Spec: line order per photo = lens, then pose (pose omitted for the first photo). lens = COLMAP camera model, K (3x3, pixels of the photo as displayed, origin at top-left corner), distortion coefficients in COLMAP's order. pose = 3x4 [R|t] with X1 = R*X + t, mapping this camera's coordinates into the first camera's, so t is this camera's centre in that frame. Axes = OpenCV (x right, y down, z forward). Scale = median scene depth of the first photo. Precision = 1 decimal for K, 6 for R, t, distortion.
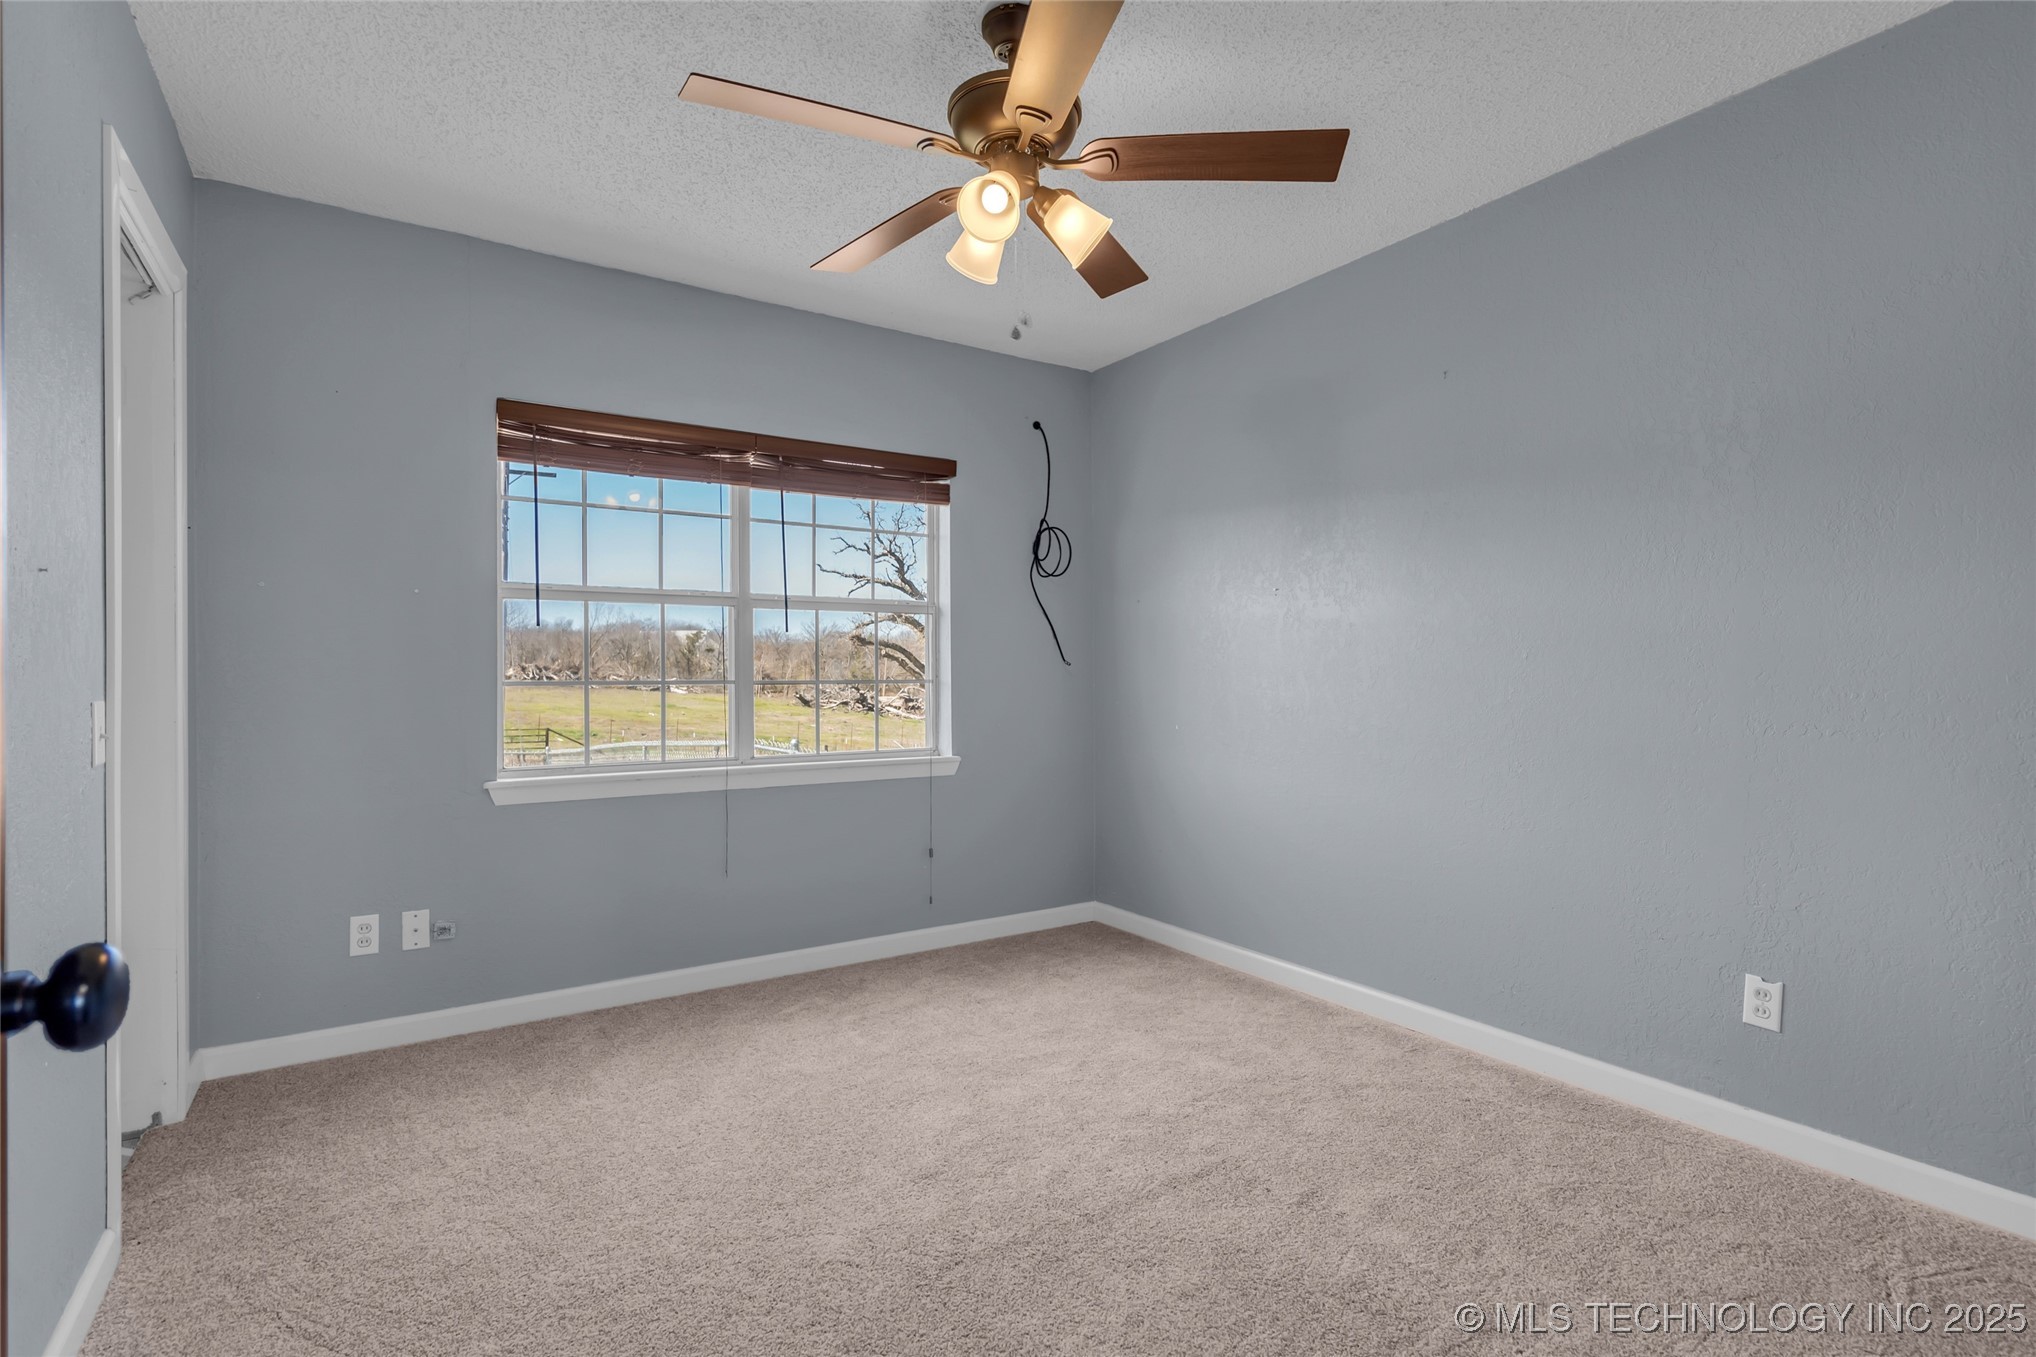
lens RADIAL K [[951.5, 0, 1018.0], [0, 951.5, 678.5], [0, 0, 1]] dist [0.001061, -0.000017]
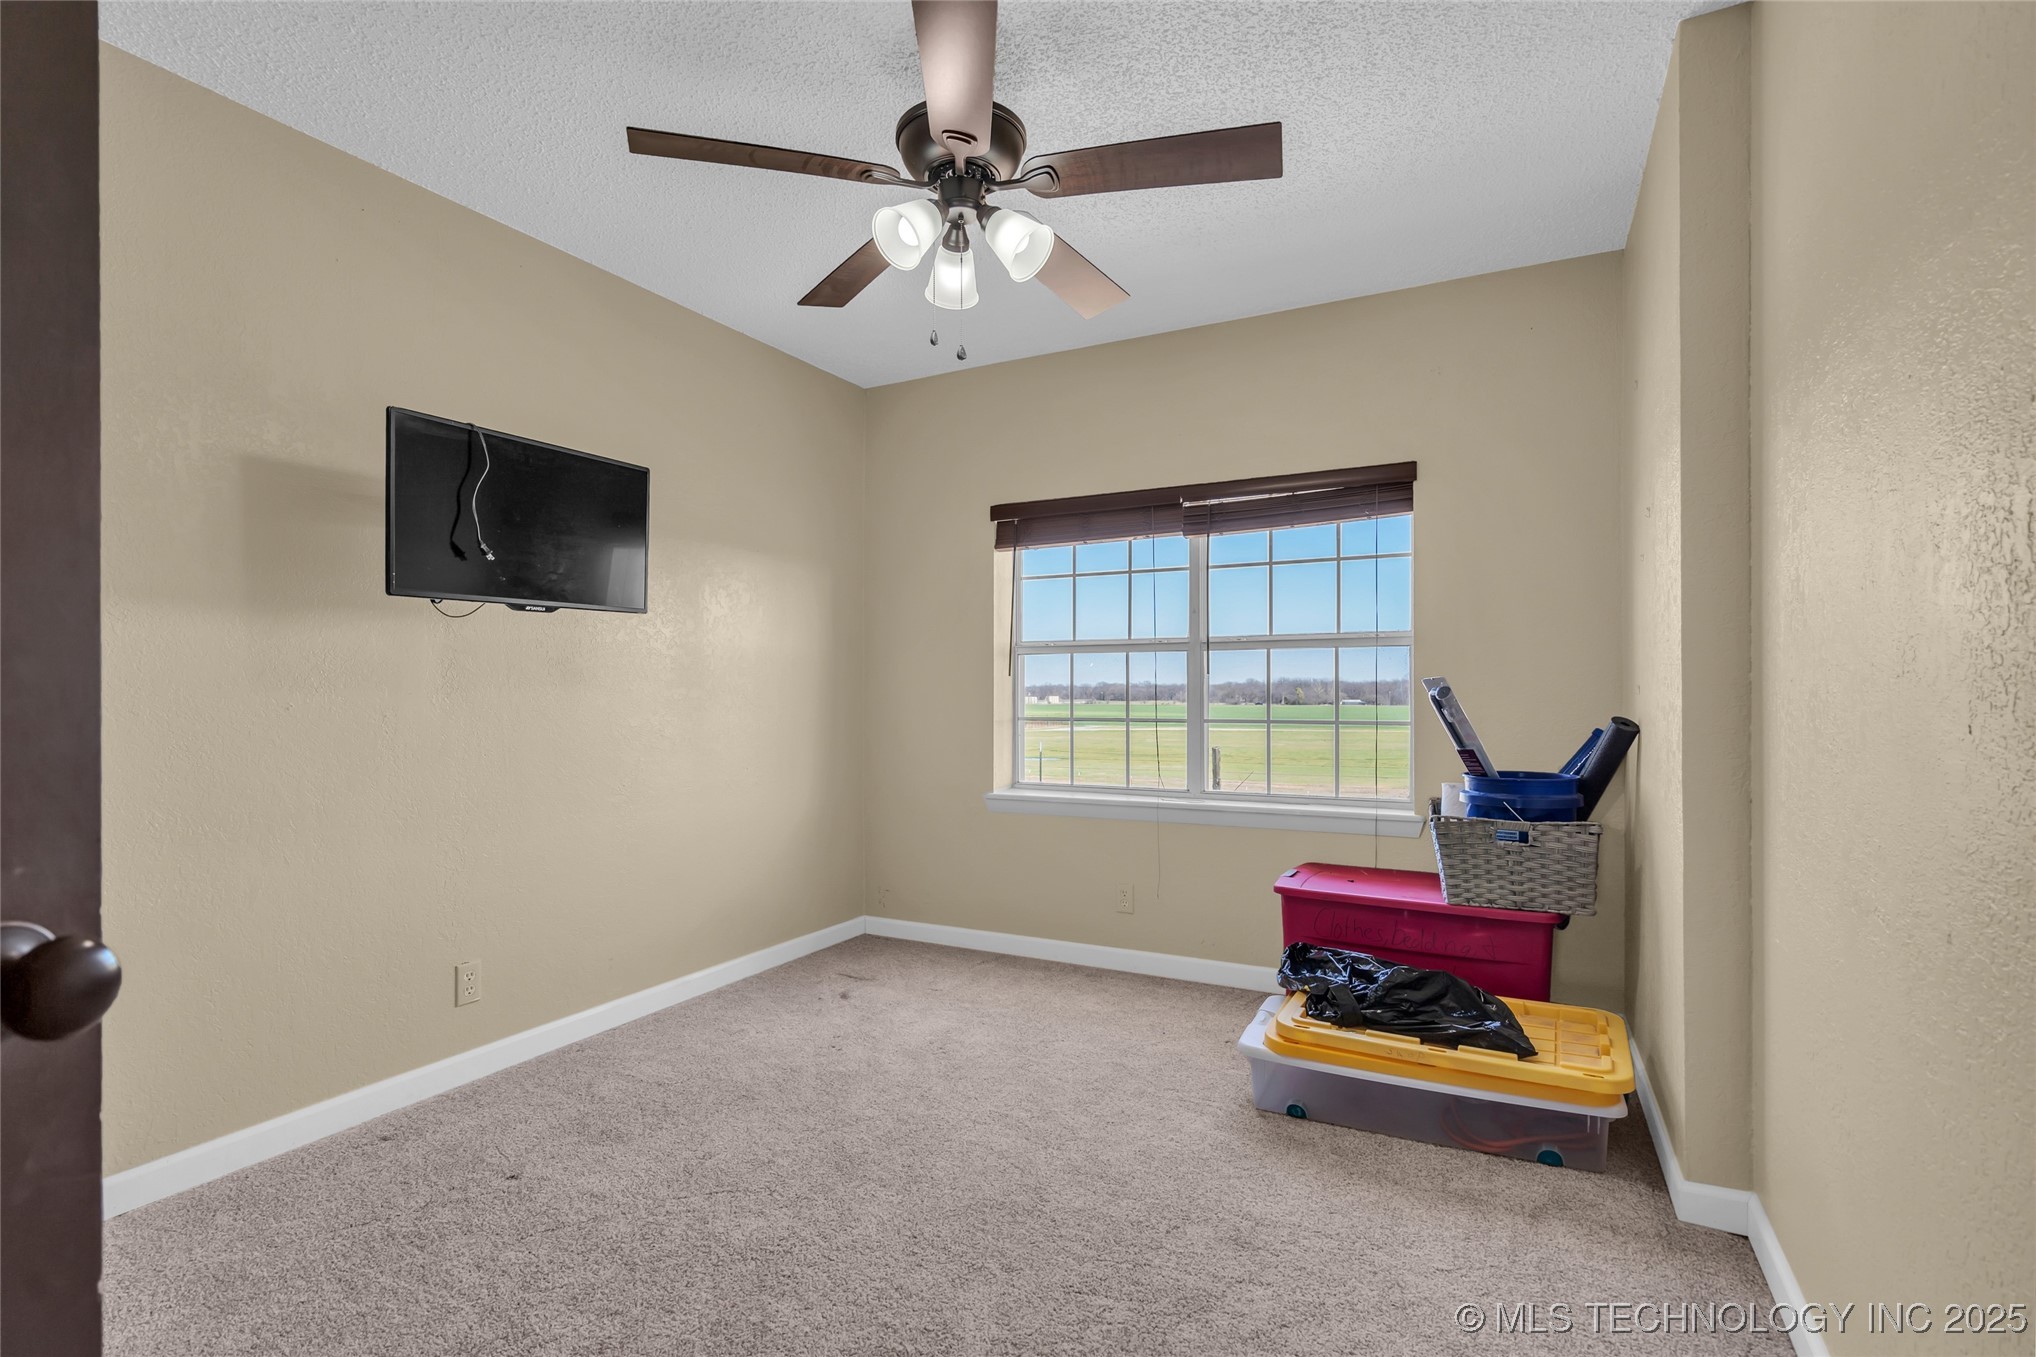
lens RADIAL K [[951.5, 0, 1018.0], [0, 951.5, 678.5], [0, 0, 1]] dist [0.001061, -0.000017]
pose [[0.487122, -0.024697, -0.872985, 0.549673], [-0.008289, 0.999424, -0.032900, -0.006929], [0.873295, 0.023263, 0.486637, 0.334678]]
